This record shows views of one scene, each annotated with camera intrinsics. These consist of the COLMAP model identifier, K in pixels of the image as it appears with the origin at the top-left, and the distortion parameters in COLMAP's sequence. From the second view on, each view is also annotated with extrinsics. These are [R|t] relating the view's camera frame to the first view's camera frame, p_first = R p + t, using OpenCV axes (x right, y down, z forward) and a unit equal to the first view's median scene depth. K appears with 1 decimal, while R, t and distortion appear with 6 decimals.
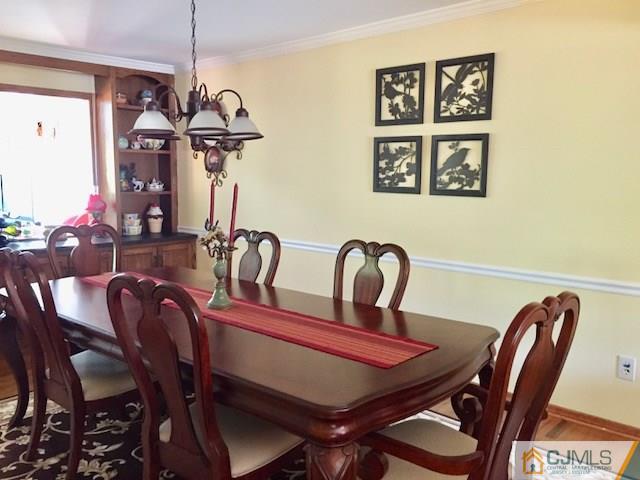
lens RADIAL K [[552.2, 0, 319.9], [0, 552.2, 240.8], [0, 0, 1]] dist [0.004099, -0.001176]
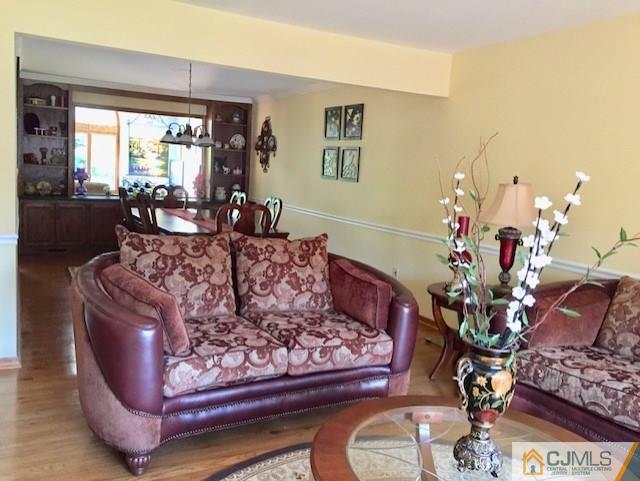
lens RADIAL K [[557.7, 0, 320.0], [0, 557.7, 239.7], [0, 0, 1]] dist [-0.002924, -0.000075]
pose [[0.939557, 0.086219, -0.331359, 0.553501], [-0.086781, 0.996141, 0.013131, 0.066715], [0.331213, 0.016418, 0.943413, -0.527775]]
